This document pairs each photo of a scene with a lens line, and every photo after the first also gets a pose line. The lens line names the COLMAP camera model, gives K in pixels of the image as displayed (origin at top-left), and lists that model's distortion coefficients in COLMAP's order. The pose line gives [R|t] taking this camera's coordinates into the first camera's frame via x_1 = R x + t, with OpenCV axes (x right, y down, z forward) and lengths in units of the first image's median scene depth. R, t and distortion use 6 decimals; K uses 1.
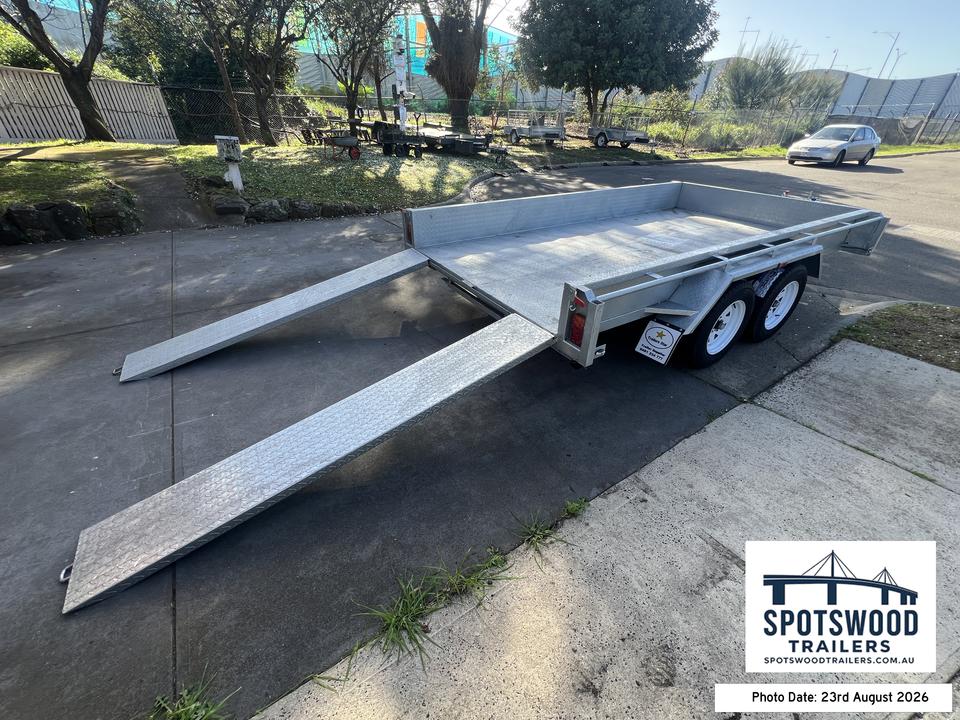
lens RADIAL K [[385.6, 0, 478.7], [0, 385.6, 358.4], [0, 0, 1]] dist [0.001172, -0.000719]
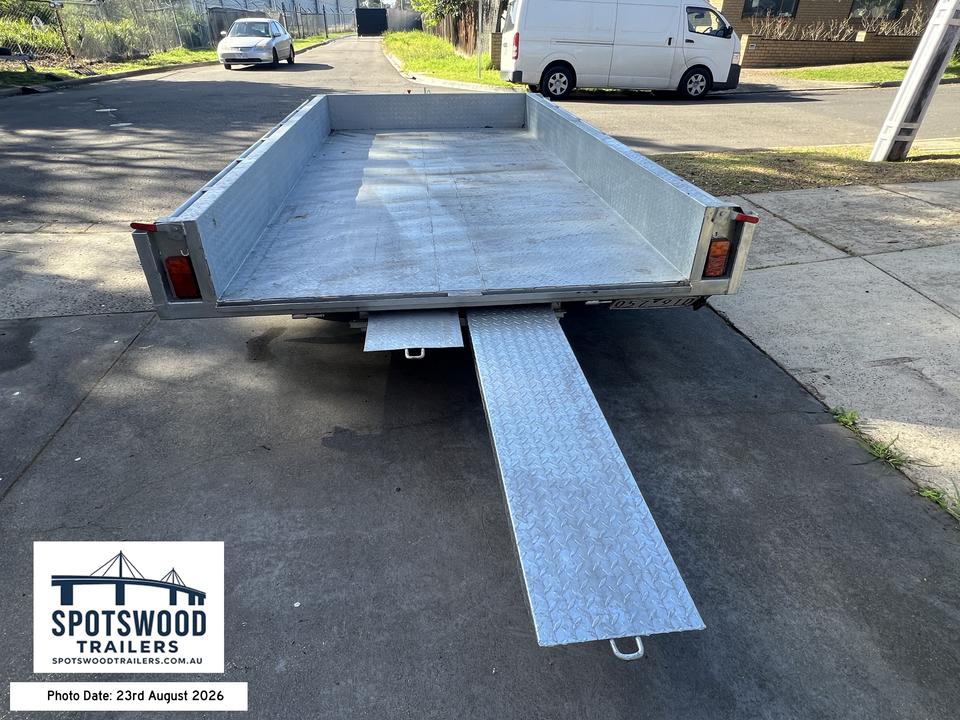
lens RADIAL K [[553.2, 0, 475.8], [0, 553.2, 358.5], [0, 0, 1]] dist [-0.003921, 0.001854]
pose [[0.432132, -0.483013, 0.761552, -0.313376], [0.482673, 0.837210, 0.257113, -0.145824], [-0.761767, 0.256473, 0.594922, 0.249421]]
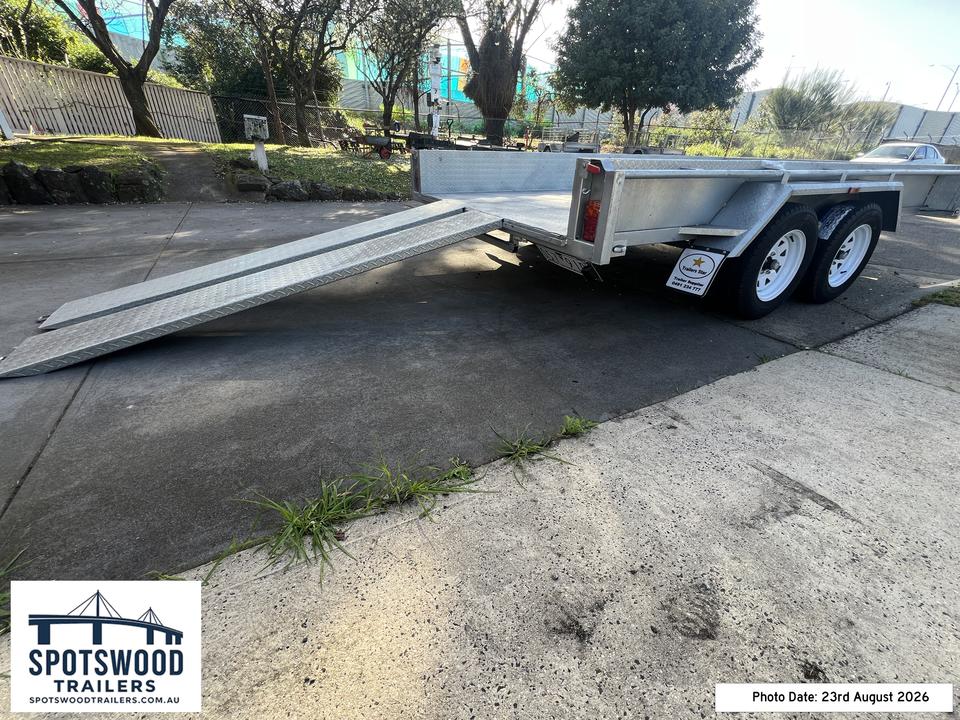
lens RADIAL K [[385.6, 0, 478.4], [0, 385.6, 364.4], [0, 0, 1]] dist [0.001172, -0.000719]
pose [[0.996290, 0.049938, -0.070095, 0.031093], [-0.053739, 0.997124, -0.053432, 0.092529], [0.067226, 0.057001, 0.996108, 0.069271]]
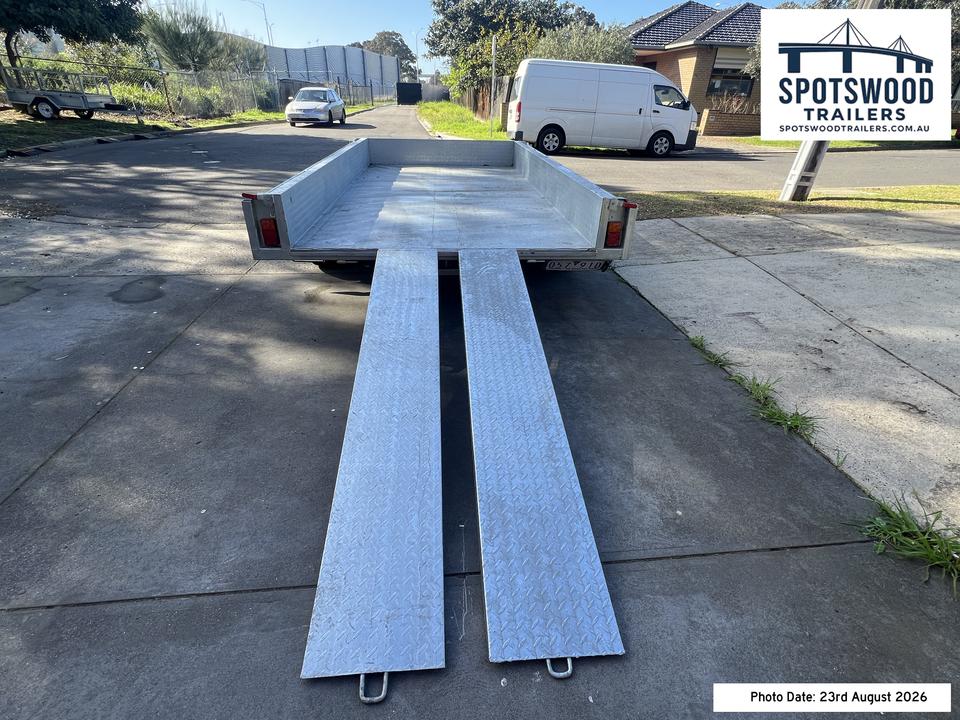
lens RADIAL K [[464.8, 0, 477.5], [0, 464.8, 360.0], [0, 0, 1]] dist [-0.002892, 0.001993]
pose [[0.462962, -0.443877, 0.767228, -0.420382], [0.458257, 0.860783, 0.221480, -0.085738], [-0.758727, 0.249051, 0.601920, 0.178510]]
